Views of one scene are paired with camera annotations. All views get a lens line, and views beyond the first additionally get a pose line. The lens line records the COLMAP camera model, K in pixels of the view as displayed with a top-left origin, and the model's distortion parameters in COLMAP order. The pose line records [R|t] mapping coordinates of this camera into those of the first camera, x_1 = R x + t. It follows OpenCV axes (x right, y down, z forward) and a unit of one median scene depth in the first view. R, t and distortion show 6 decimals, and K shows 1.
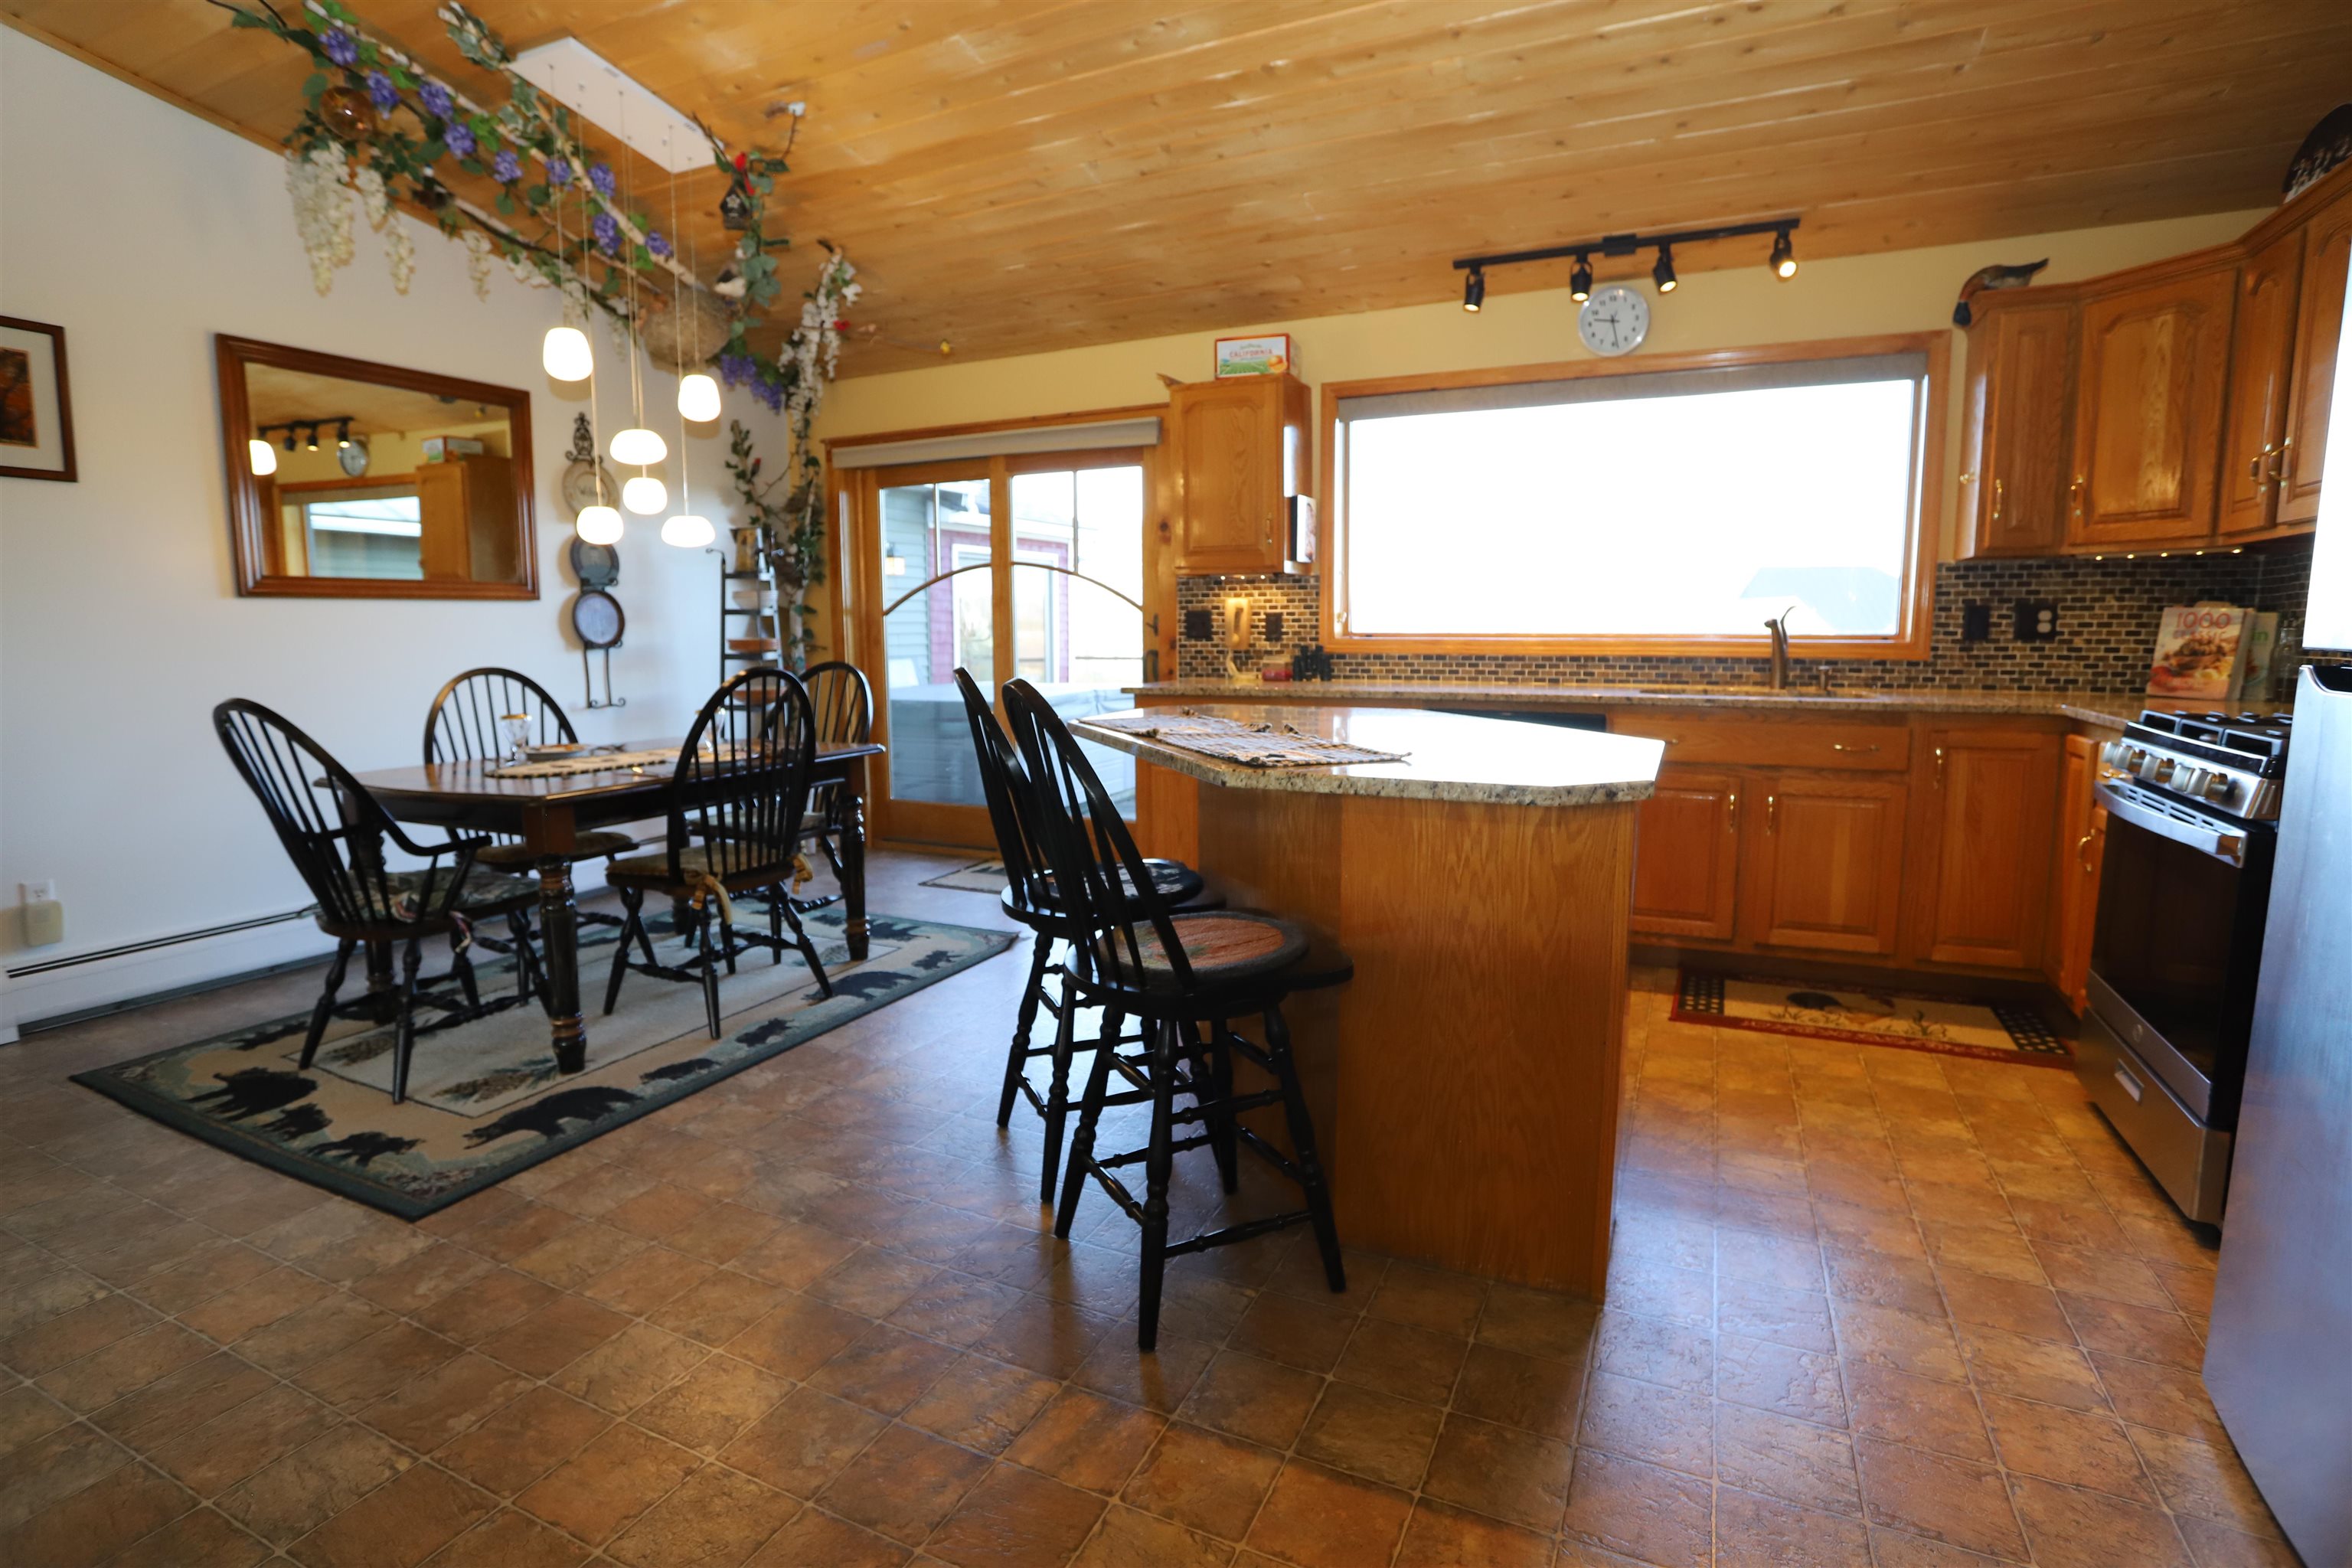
lens RADIAL K [[1136.1, 0, 1177.5], [0, 1136.1, 775.3], [0, 0, 1]] dist [-0.038069, 0.001635]
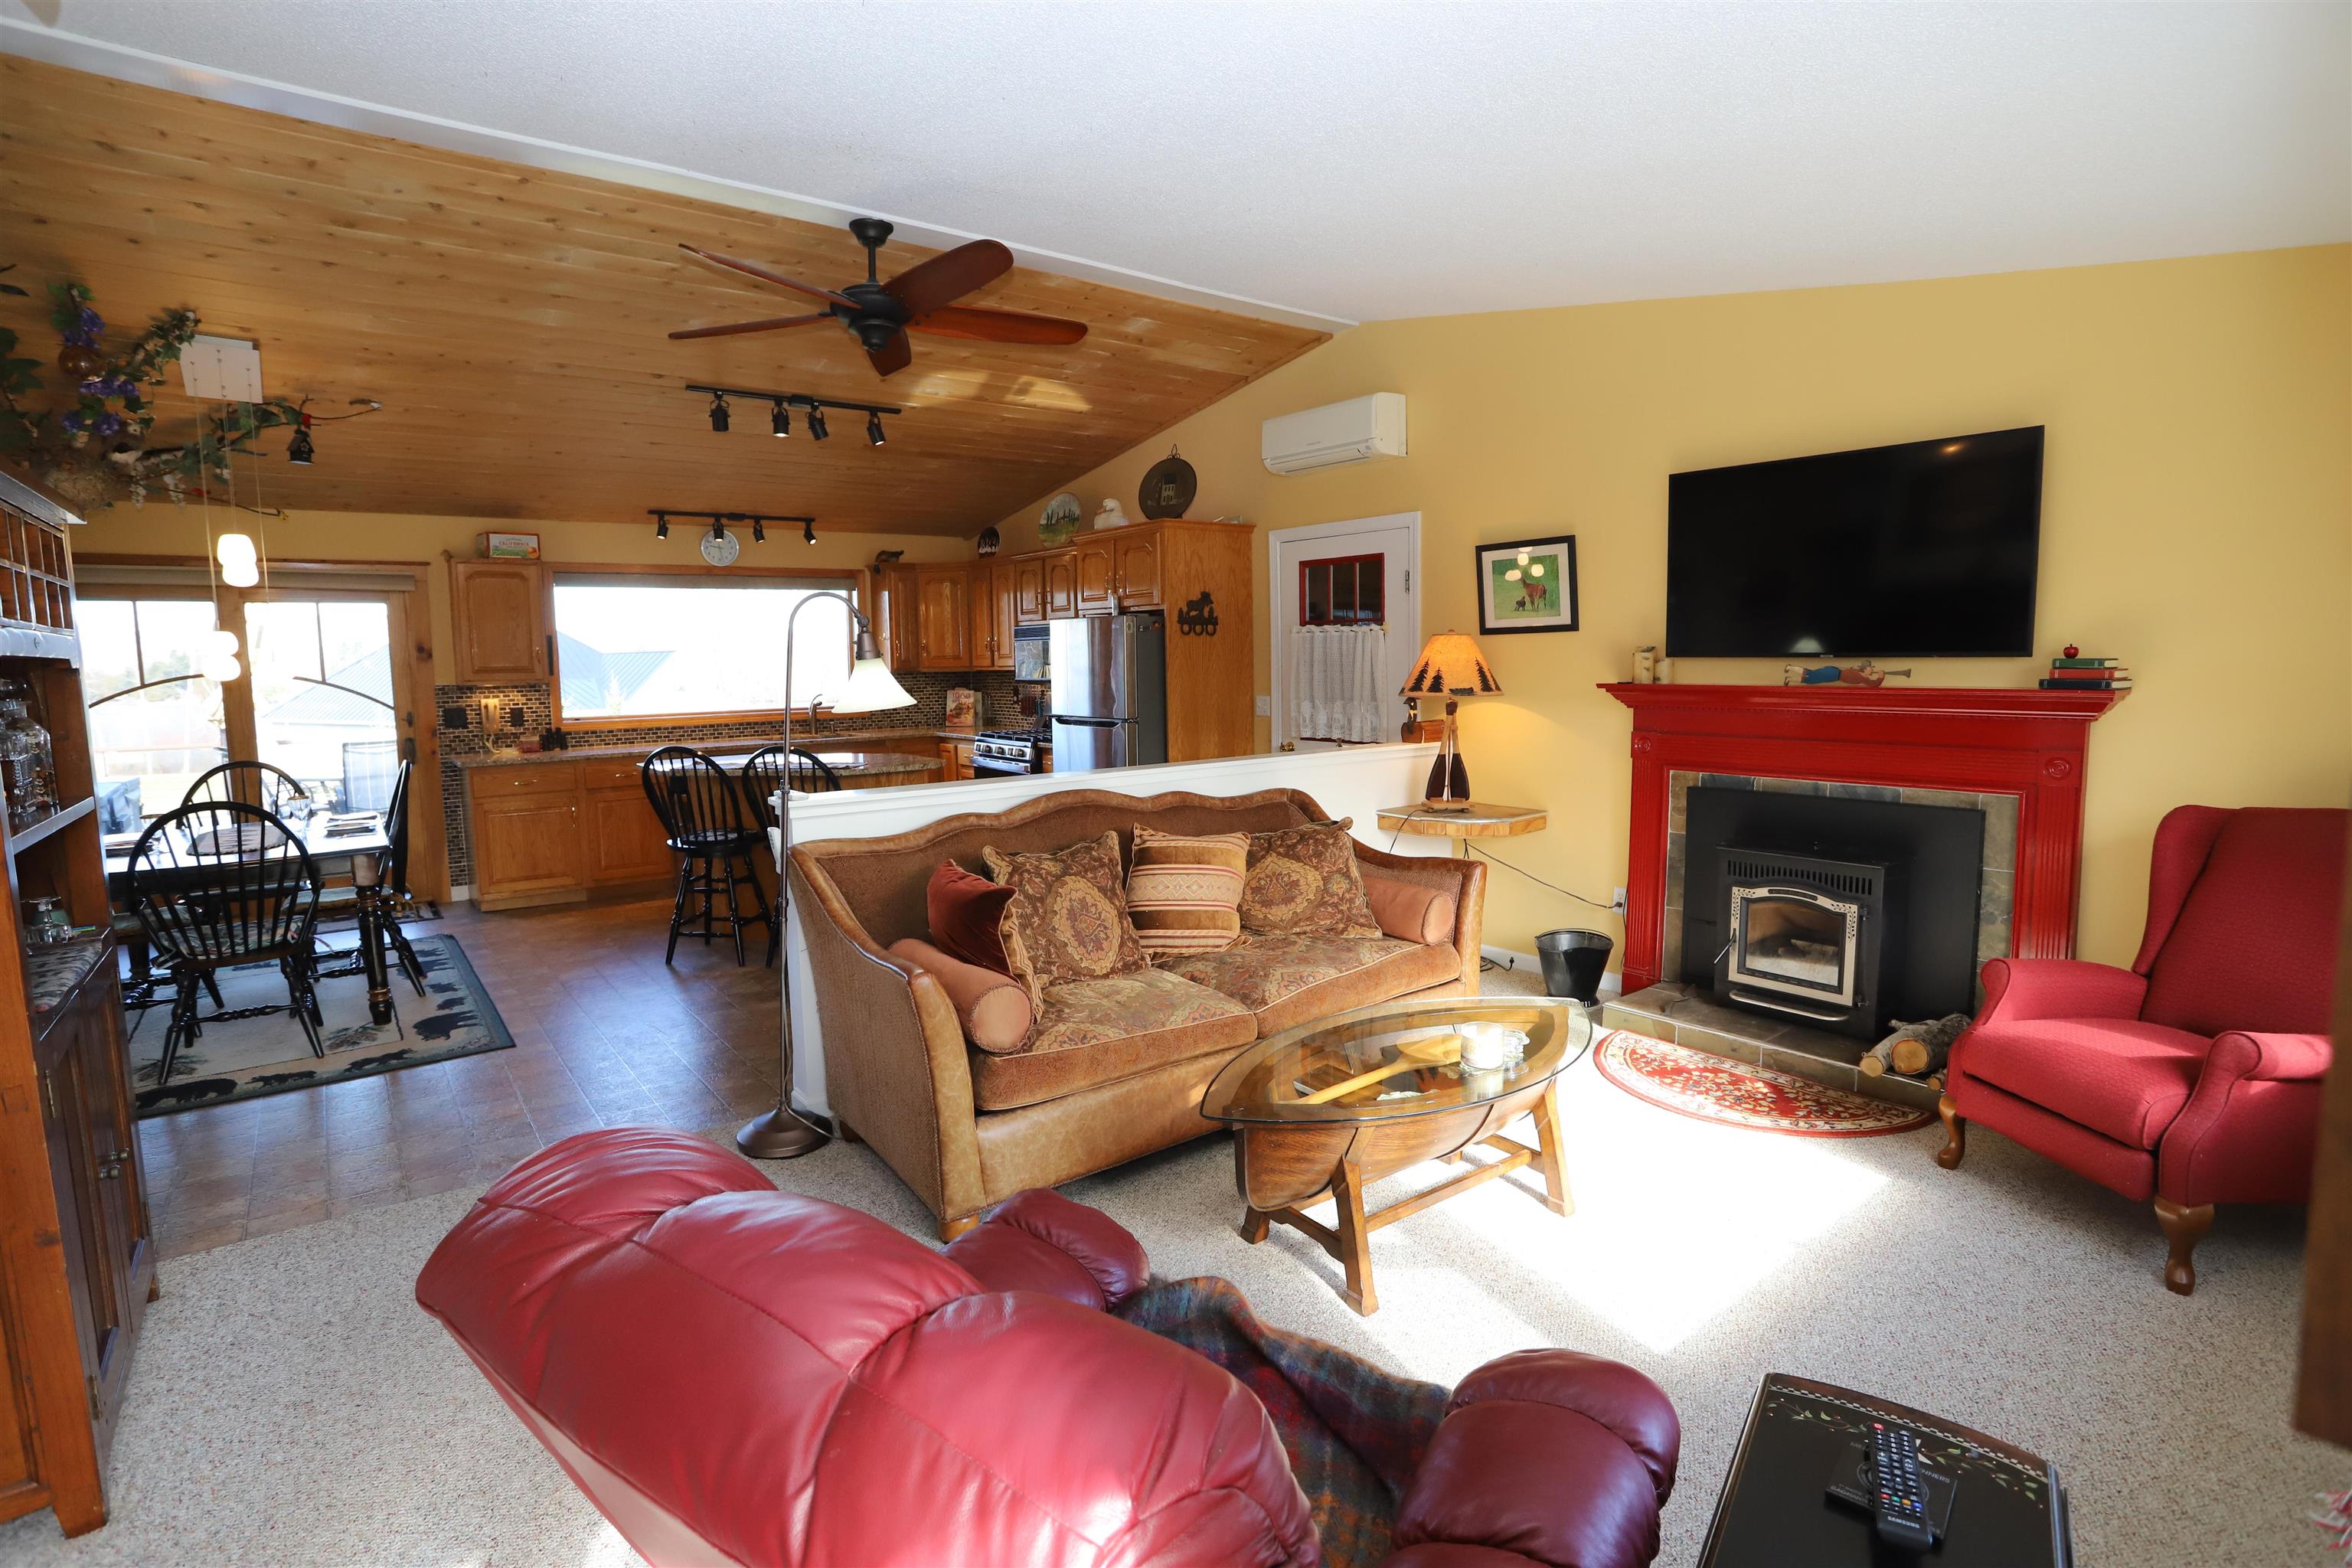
lens RADIAL K [[1136.1, 0, 1171.5], [0, 1136.1, 792.5], [0, 0, 1]] dist [-0.038069, 0.001635]
pose [[0.444248, -0.104763, 0.889758, -1.099376], [0.136201, 0.989493, 0.048502, 0.017637], [-0.885490, 0.099638, 0.453849, -0.545313]]
